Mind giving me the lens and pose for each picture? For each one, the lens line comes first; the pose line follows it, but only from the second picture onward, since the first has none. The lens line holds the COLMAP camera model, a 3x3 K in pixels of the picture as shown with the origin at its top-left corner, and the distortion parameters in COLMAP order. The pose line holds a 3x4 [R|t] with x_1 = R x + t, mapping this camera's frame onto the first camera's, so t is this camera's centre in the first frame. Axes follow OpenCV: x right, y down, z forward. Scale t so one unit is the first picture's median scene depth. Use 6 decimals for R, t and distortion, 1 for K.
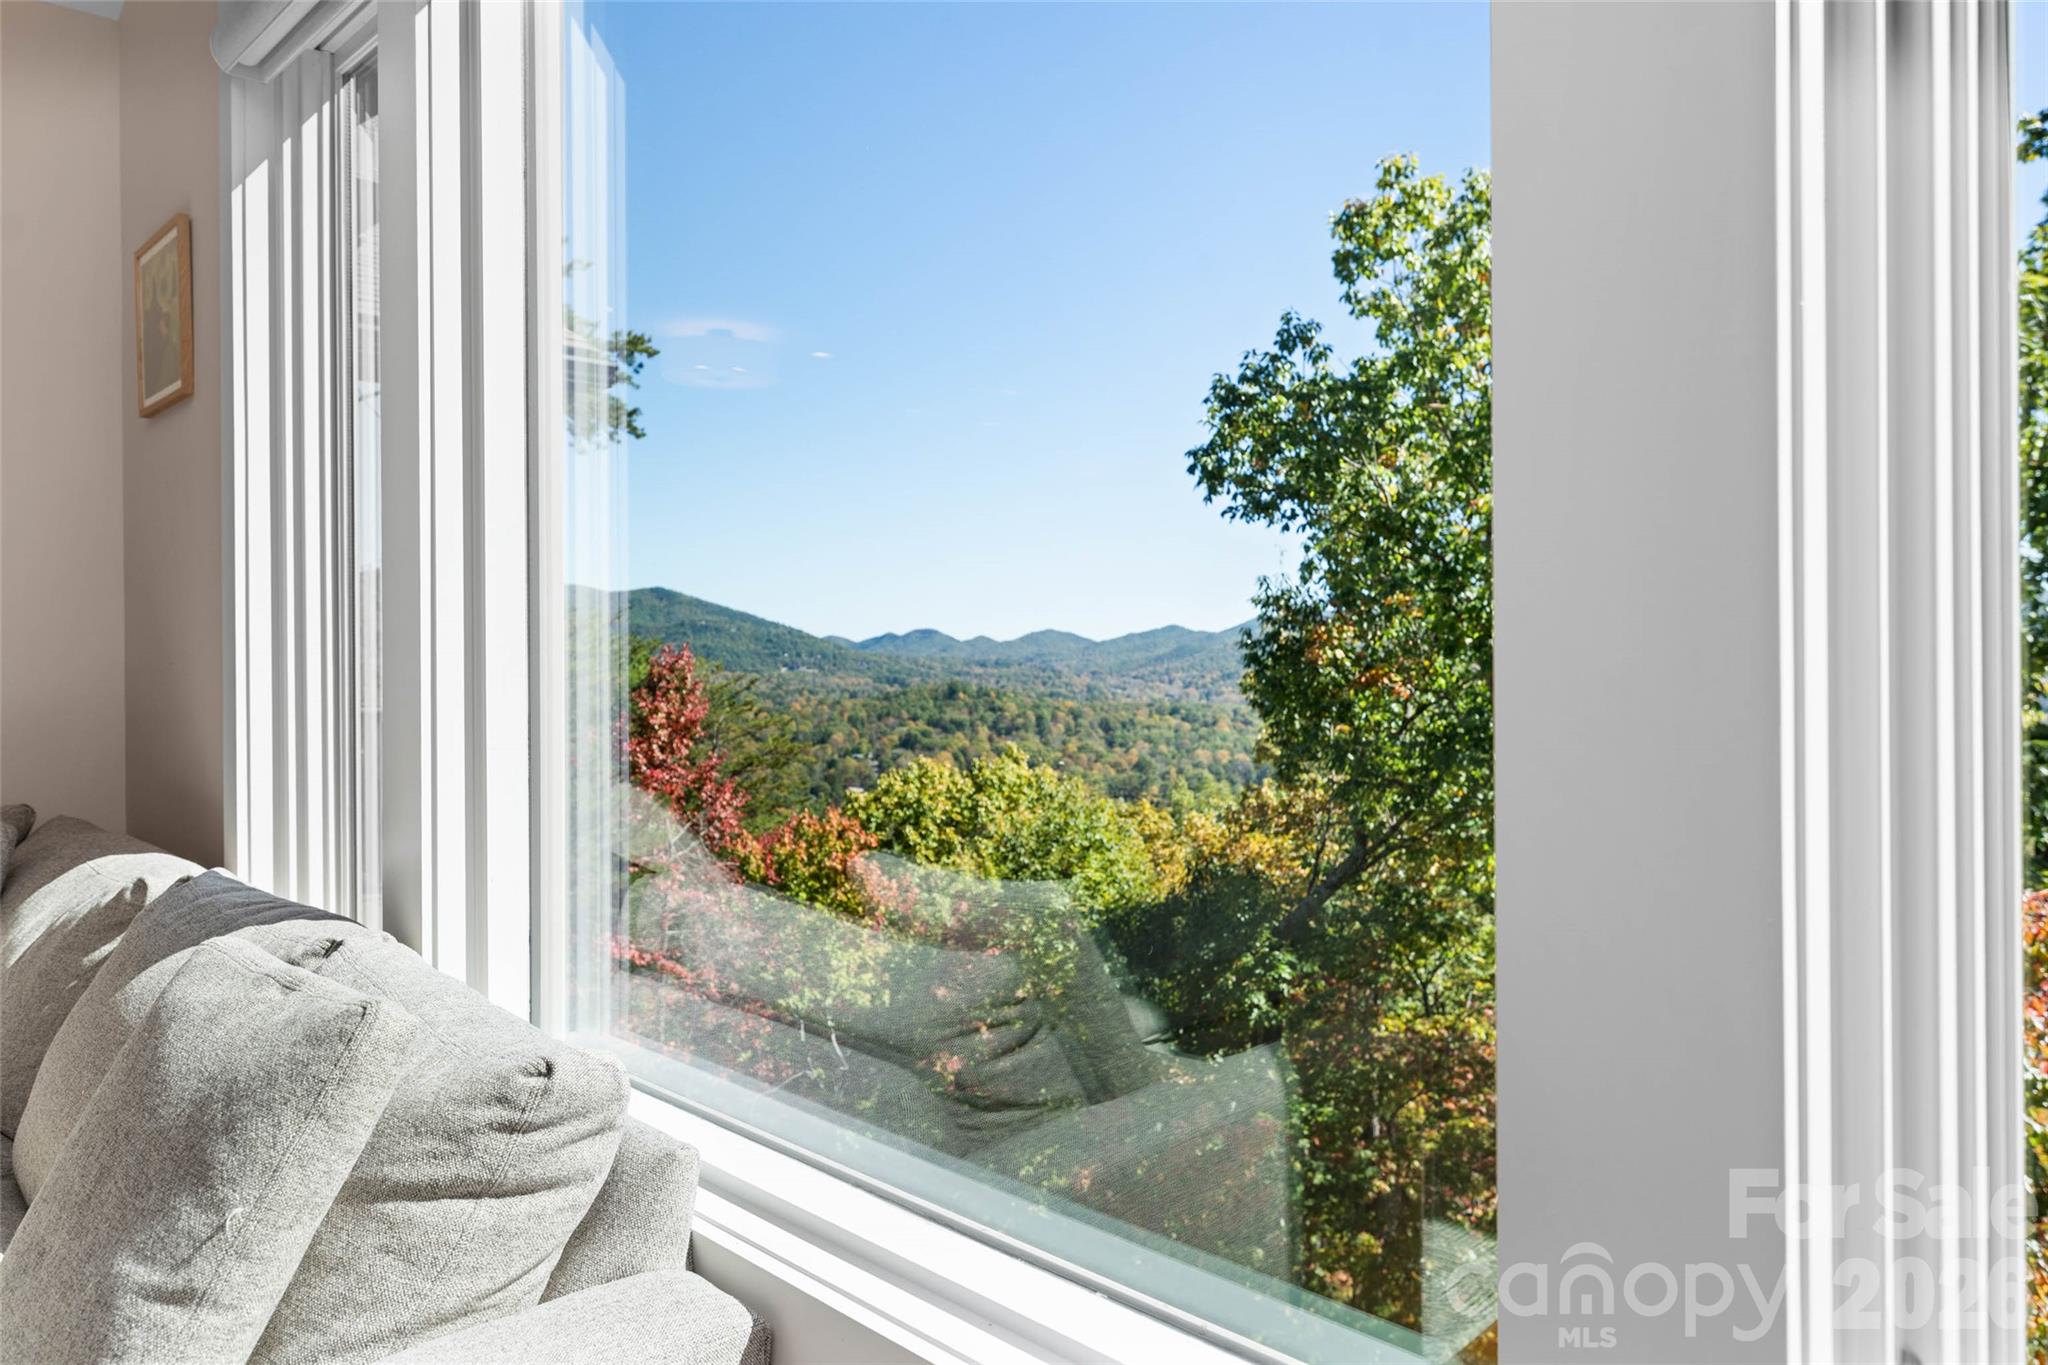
lens RADIAL K [[1339.9, 0, 1019.9], [0, 1339.9, 652.7], [0, 0, 1]] dist [0.002724, -0.000432]
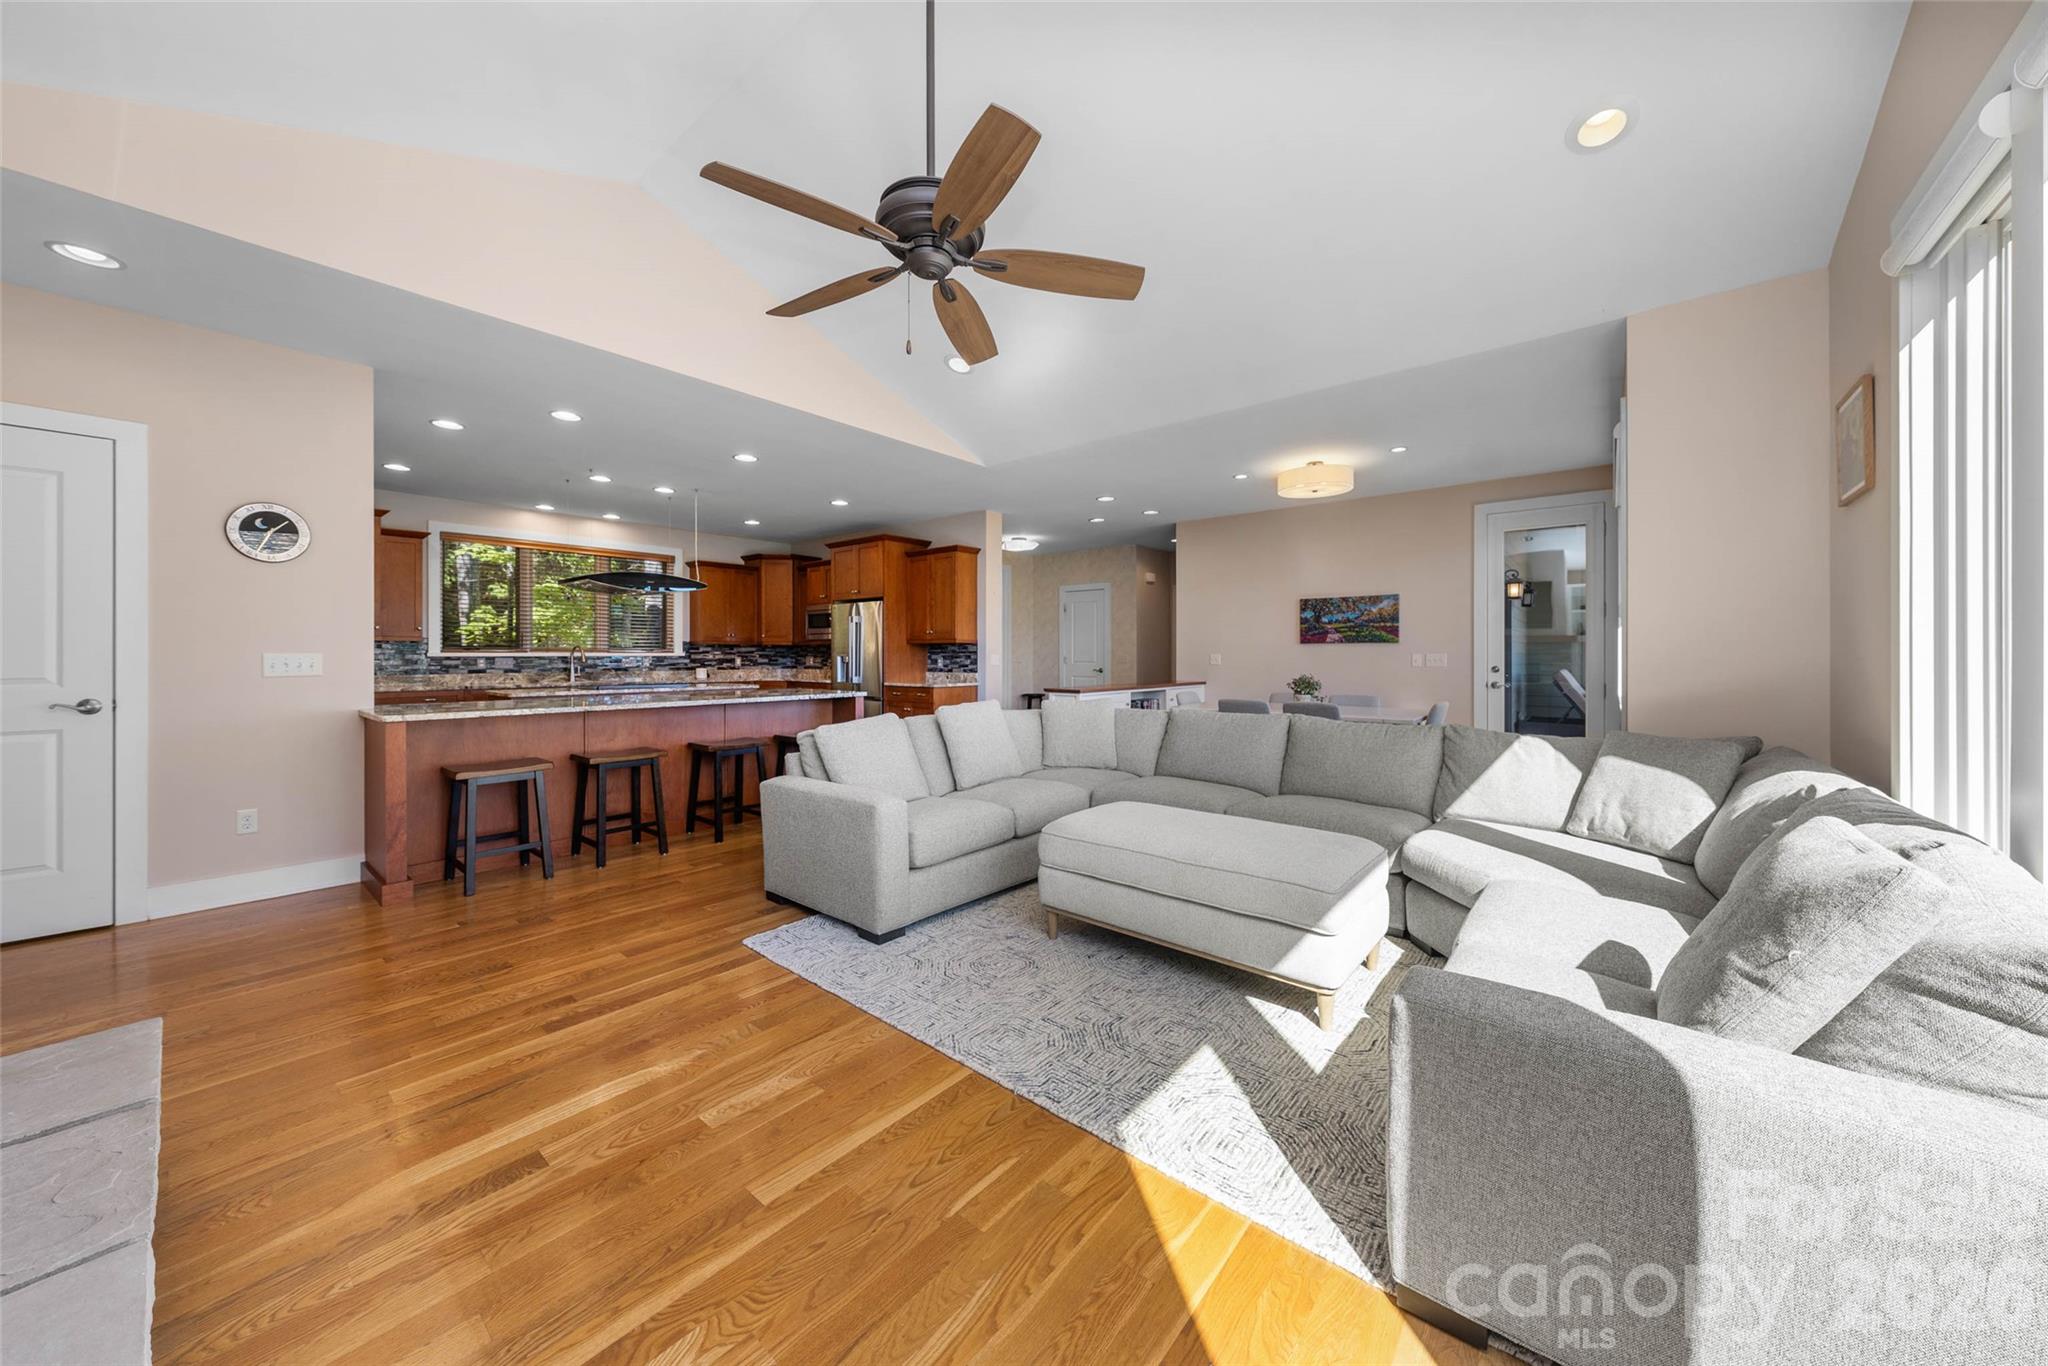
lens RADIAL K [[702.3, 0, 1016.5], [0, 702.3, 657.7], [0, 0, 1]] dist [-0.001893, -0.000042]
pose [[0.079643, 0.009315, -0.996780, 0.272389], [0.000013, 0.999956, 0.009346, -0.002426], [0.996823, -0.000757, 0.079640, -0.145833]]
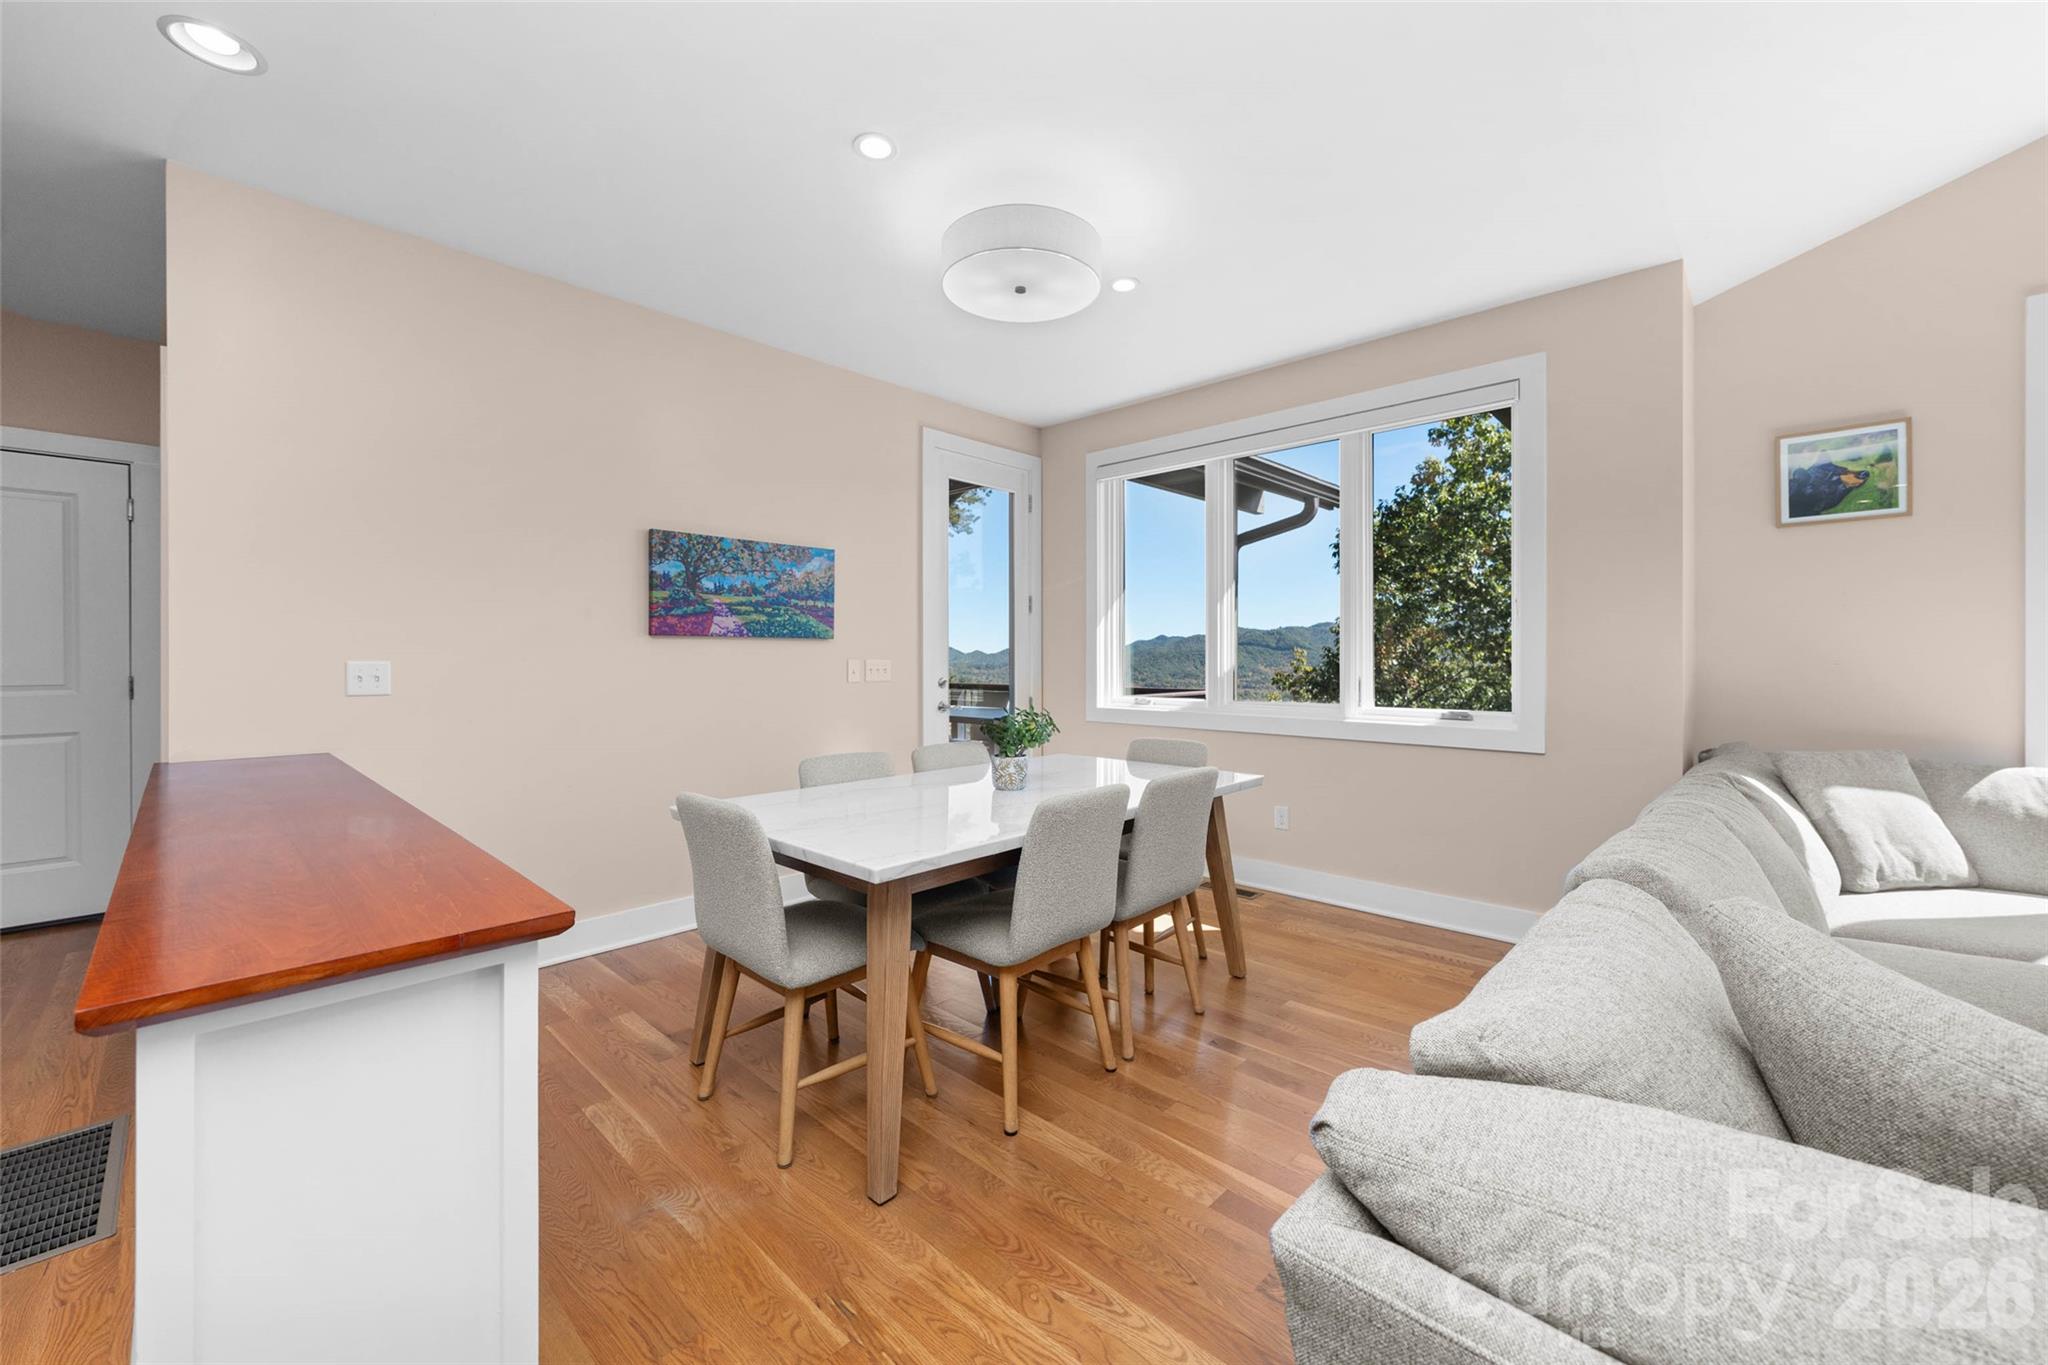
lens RADIAL K [[798.7, 0, 1024.0], [0, 798.7, 682.5], [0, 0, 1]] dist [-0.000056, -0.000061]
pose [[0.999800, 0.003487, 0.019710, -4.195426], [-0.004047, 0.999588, 0.028427, 0.014191], [-0.019602, -0.028501, 0.999402, -0.136212]]
